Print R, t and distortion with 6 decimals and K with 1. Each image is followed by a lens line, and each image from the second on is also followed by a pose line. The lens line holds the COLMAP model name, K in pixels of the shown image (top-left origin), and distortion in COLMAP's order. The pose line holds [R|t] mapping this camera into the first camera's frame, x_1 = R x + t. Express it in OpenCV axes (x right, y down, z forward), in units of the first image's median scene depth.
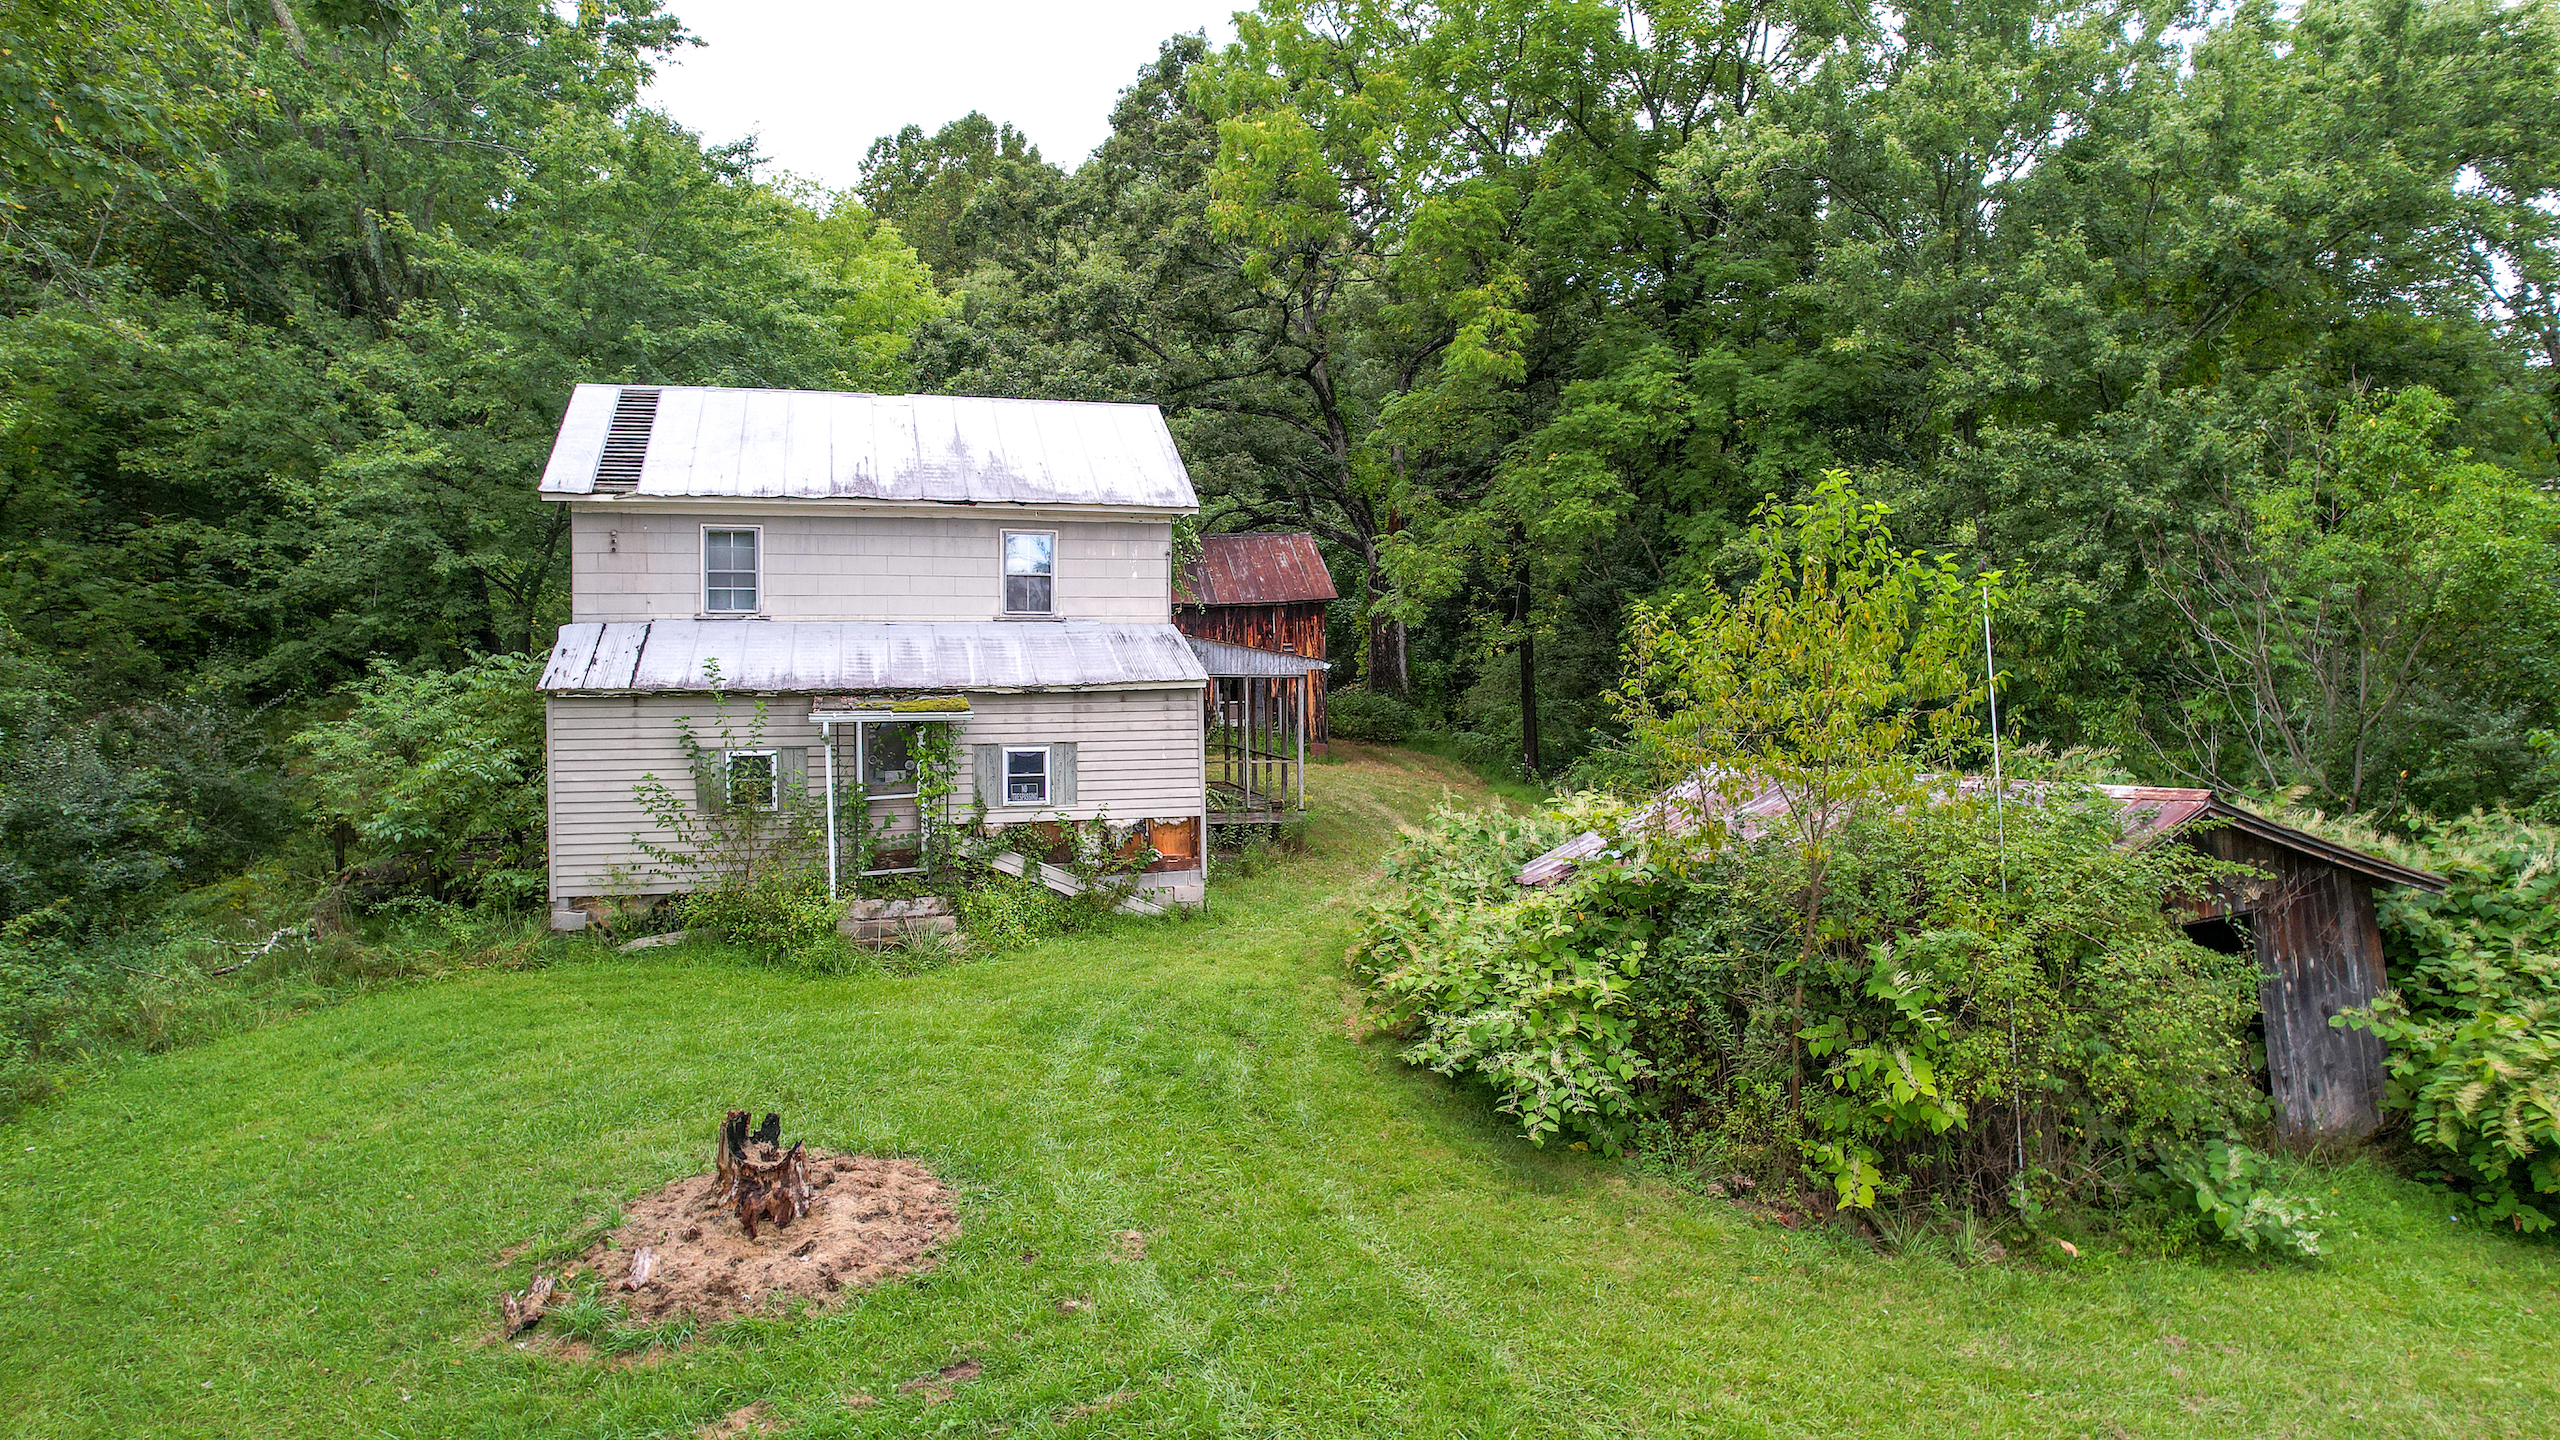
lens RADIAL K [[1633.4, 0, 1276.7], [0, 1633.4, 709.0], [0, 0, 1]] dist [-0.005267, 0.008508]
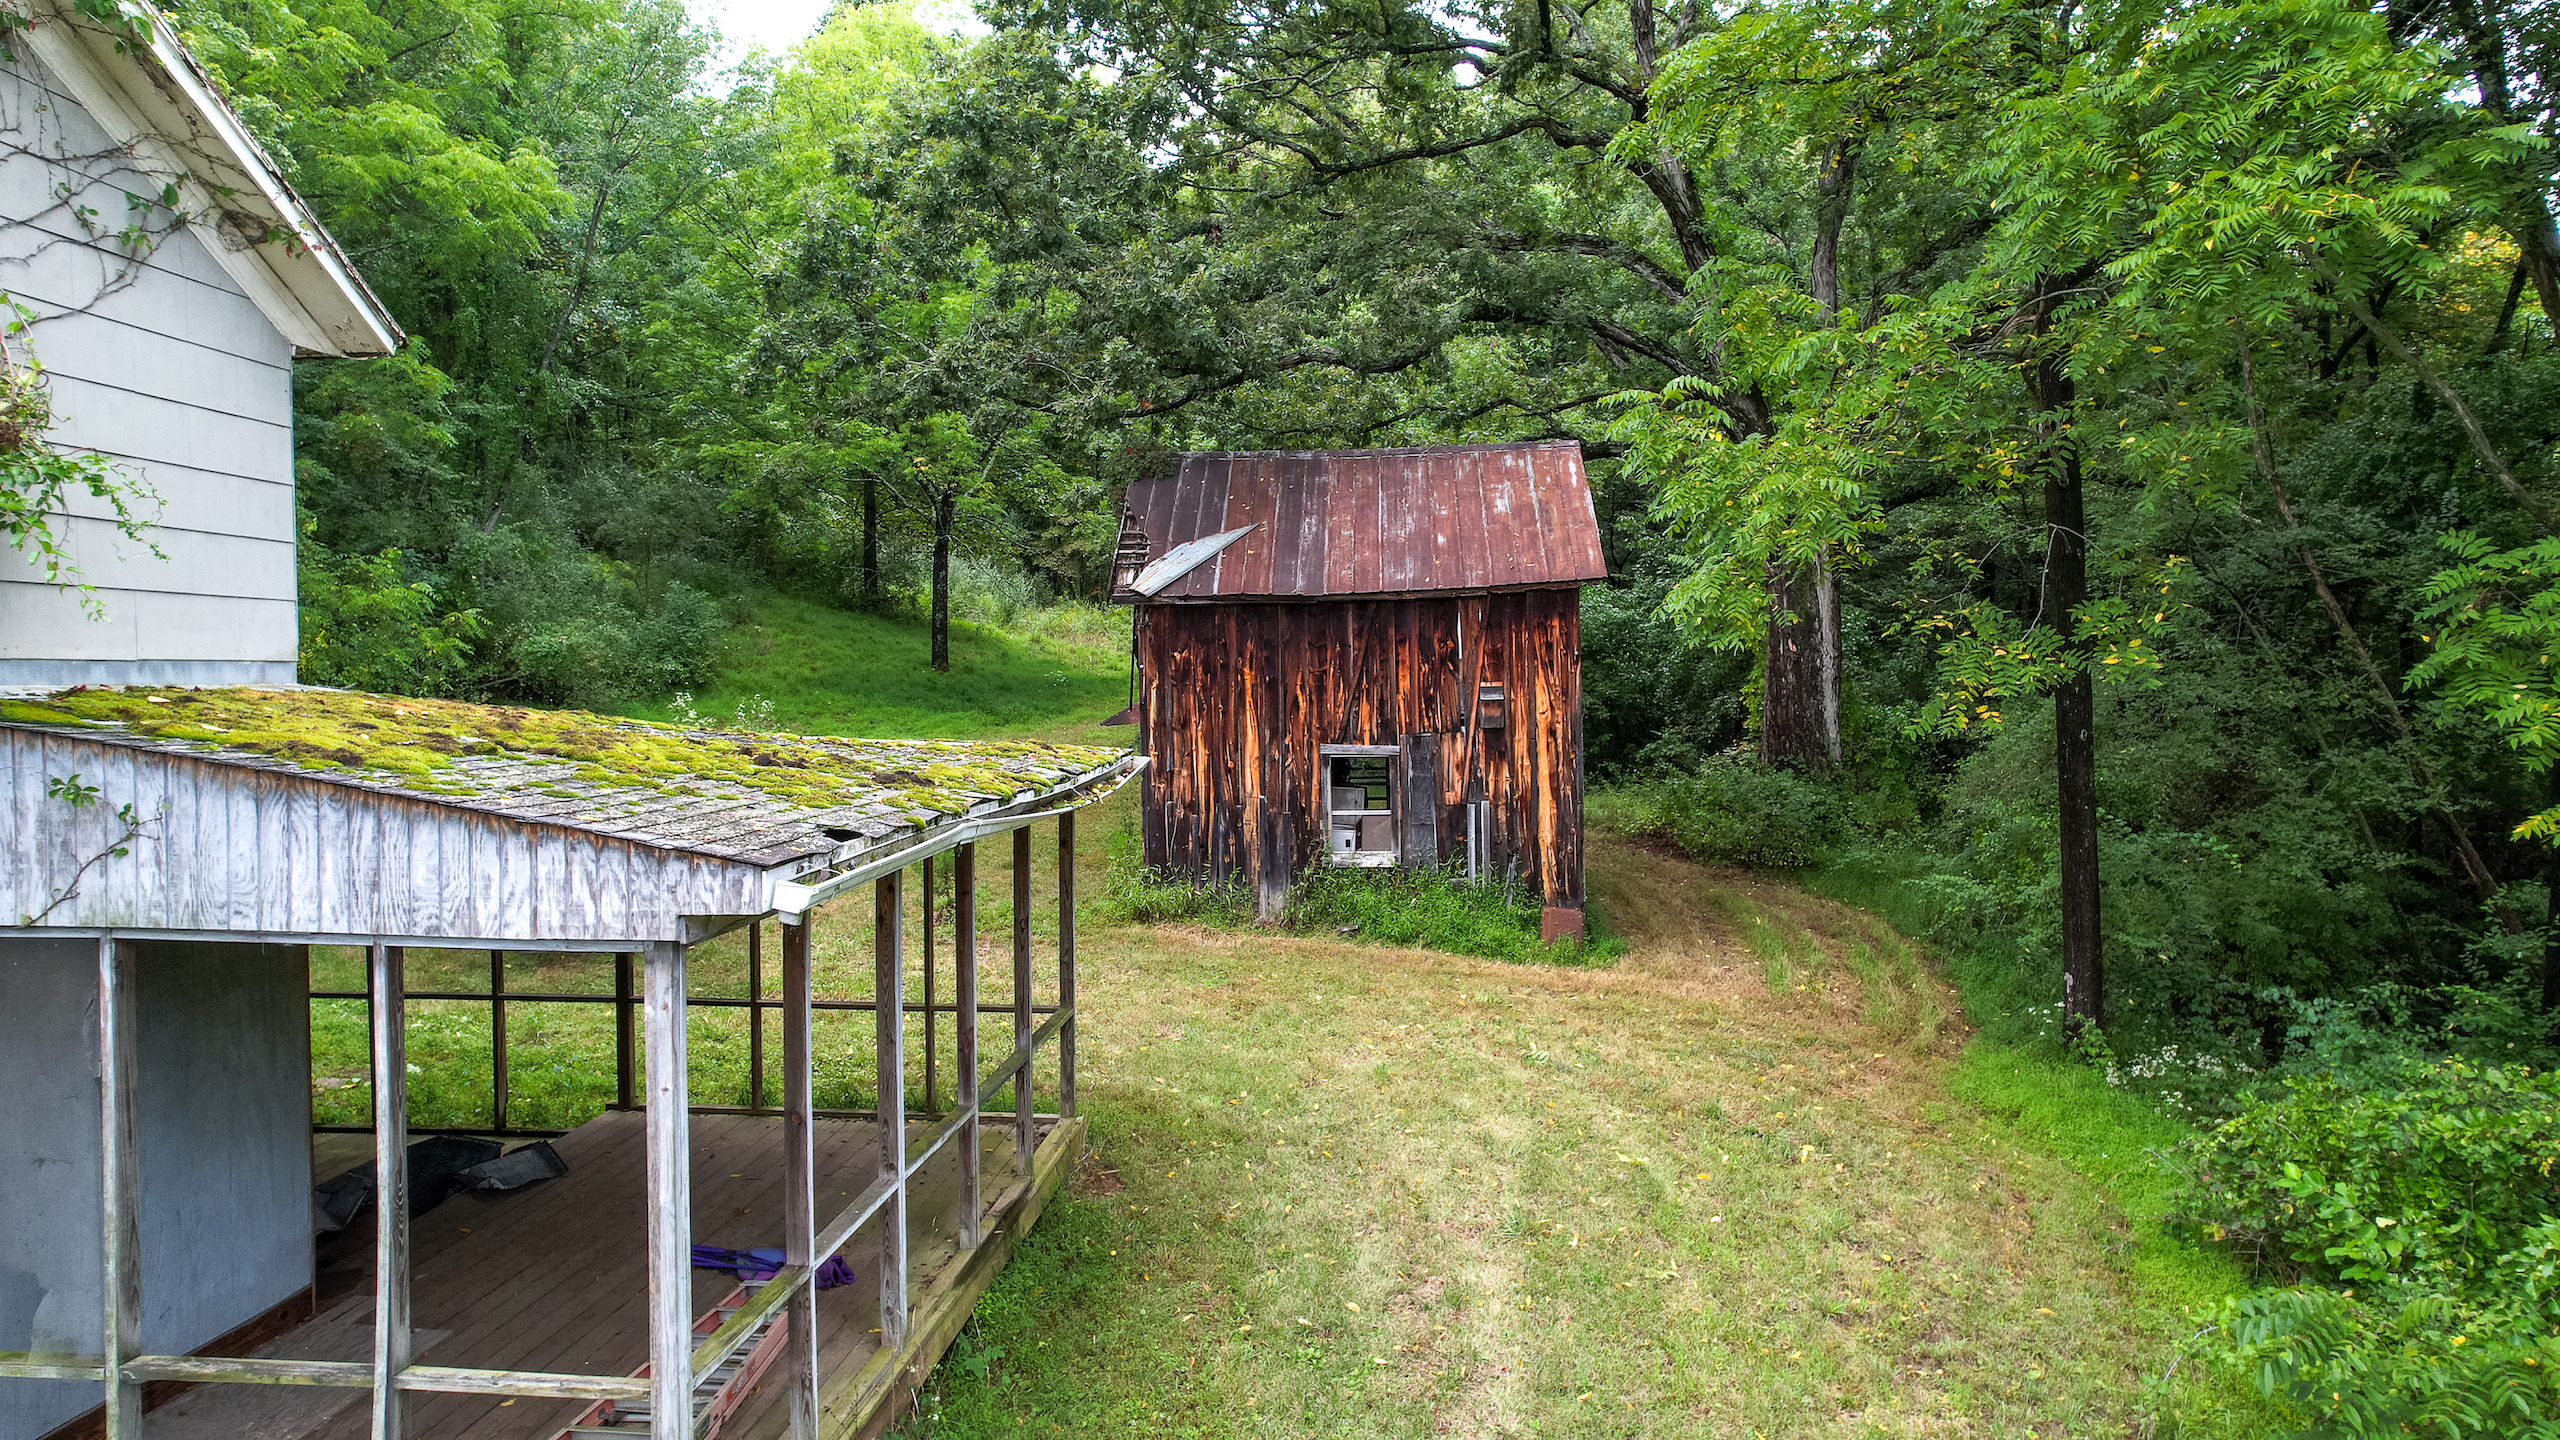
lens RADIAL K [[1633.4, 0, 1293.1], [0, 1633.4, 726.3], [0, 0, 1]] dist [-0.005267, 0.008508]
pose [[0.951168, 0.014441, -0.308334, 0.093568], [-0.012594, 0.999889, 0.007977, -0.030801], [0.308415, -0.003704, 0.951245, 0.557767]]
